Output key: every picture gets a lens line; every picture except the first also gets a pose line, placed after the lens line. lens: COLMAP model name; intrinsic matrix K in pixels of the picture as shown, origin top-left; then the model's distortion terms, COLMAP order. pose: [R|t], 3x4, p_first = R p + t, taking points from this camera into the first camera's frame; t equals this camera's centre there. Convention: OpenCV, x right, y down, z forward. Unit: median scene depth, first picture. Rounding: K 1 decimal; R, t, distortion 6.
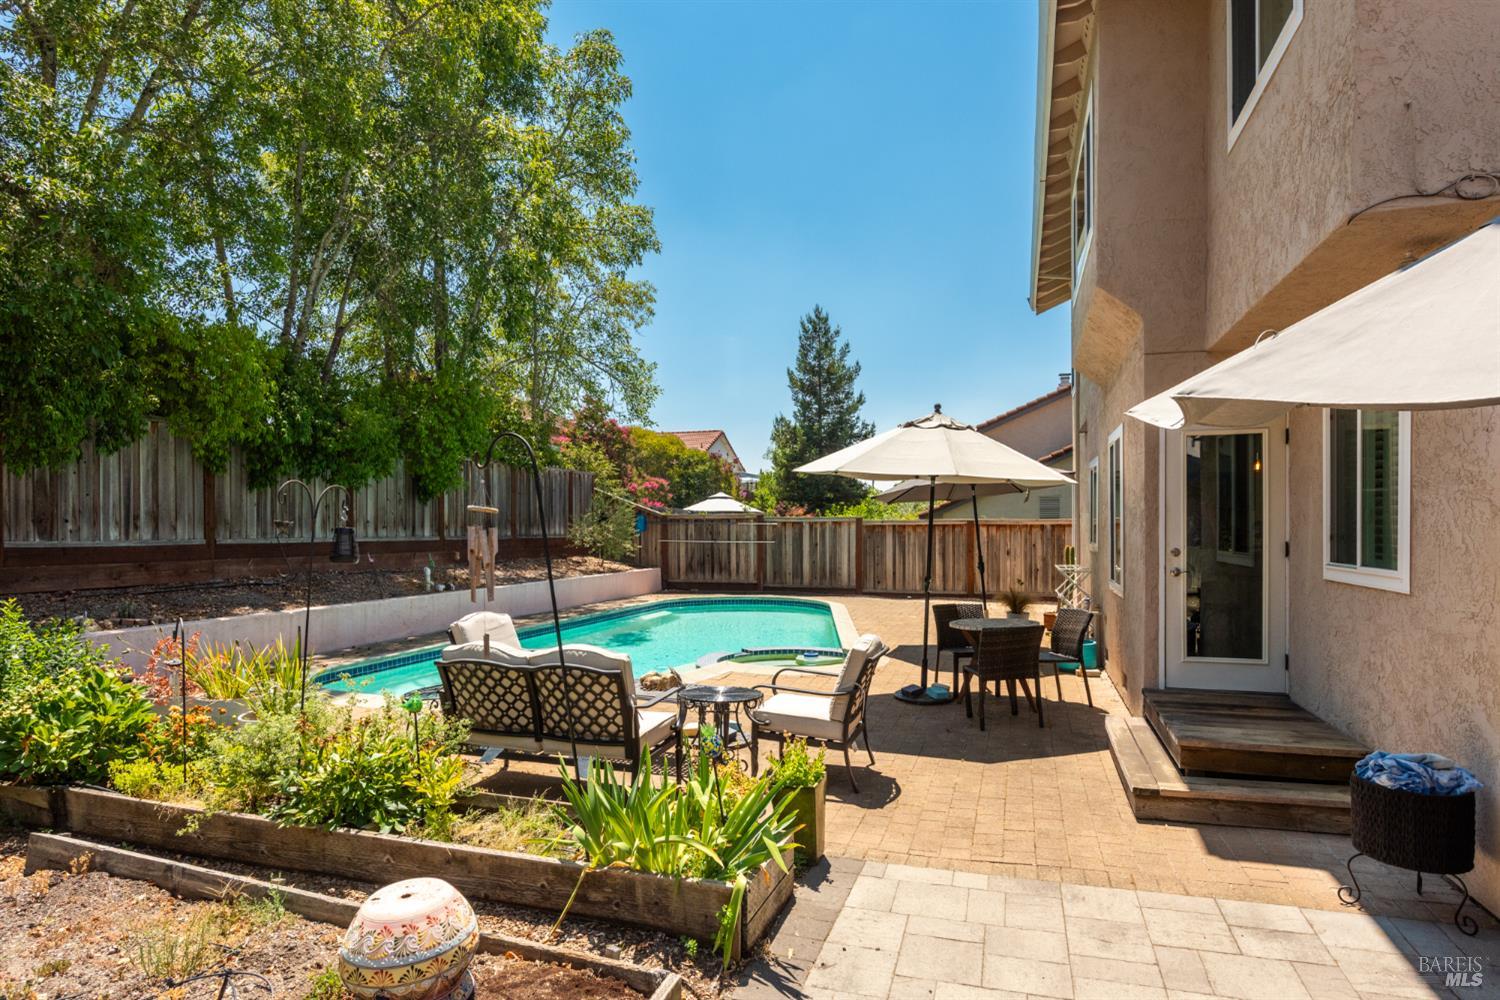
lens RADIAL K [[857.1, 0, 750.6], [0, 857.1, 508.0], [0, 0, 1]] dist [0.042593, 0.000092]
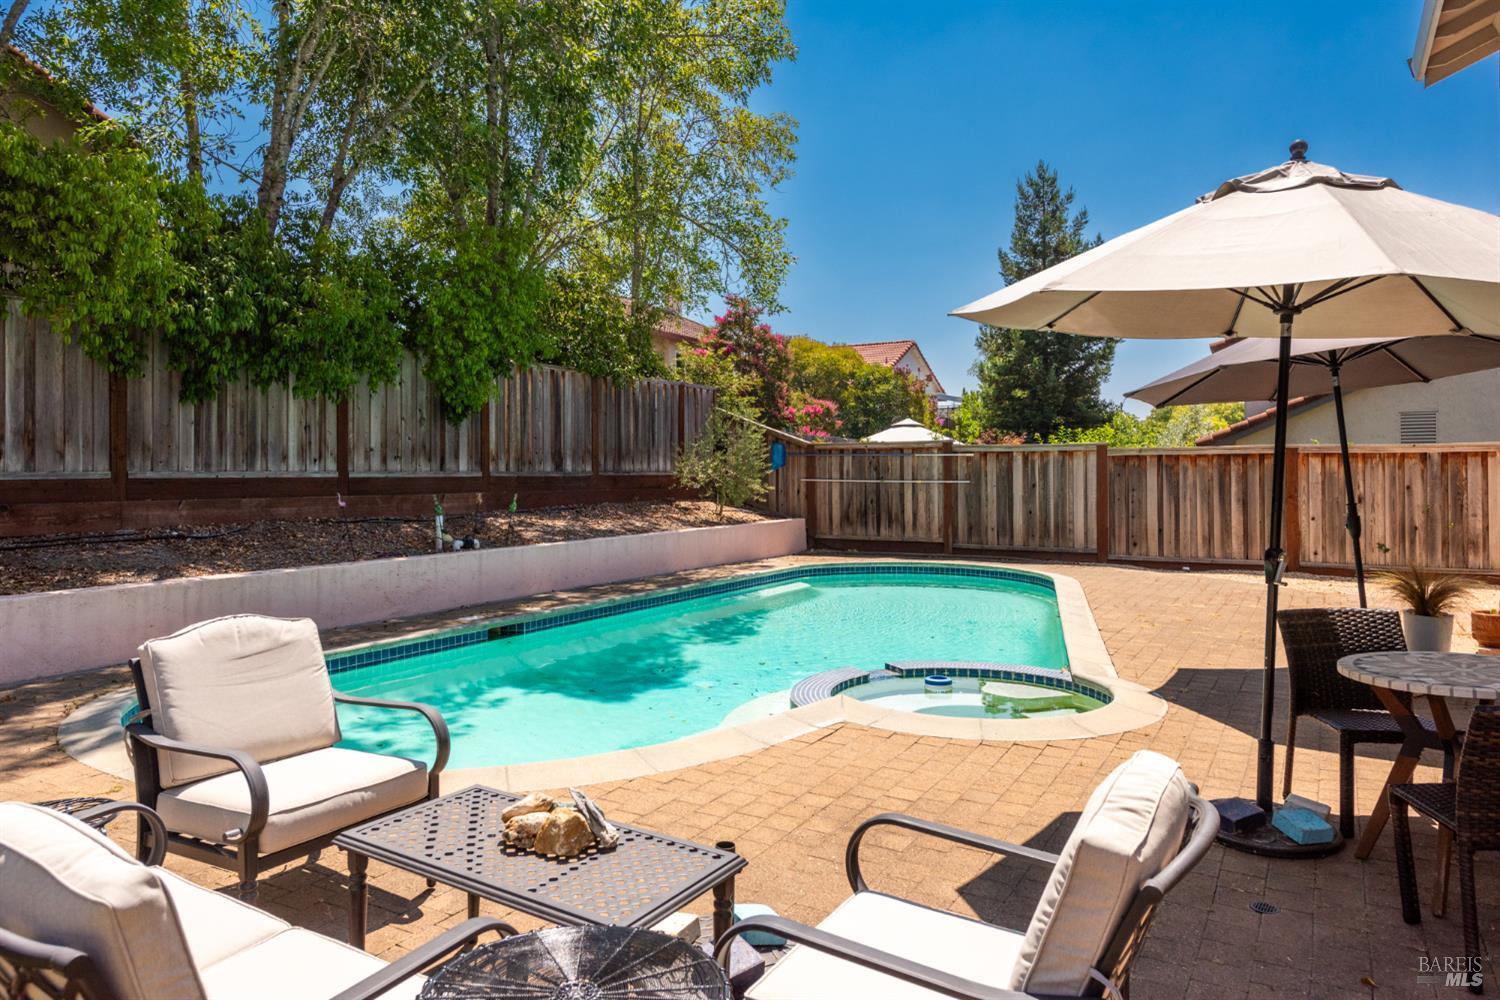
lens RADIAL K [[1020.2, 0, 736.7], [0, 1020.2, 455.0], [0, 0, 1]] dist [0.030400, -0.001787]
pose [[0.976694, -0.003692, -0.214603, 0.023216], [0.005624, 0.999949, 0.008394, 0.011461], [0.214561, -0.009406, 0.976665, 0.186435]]
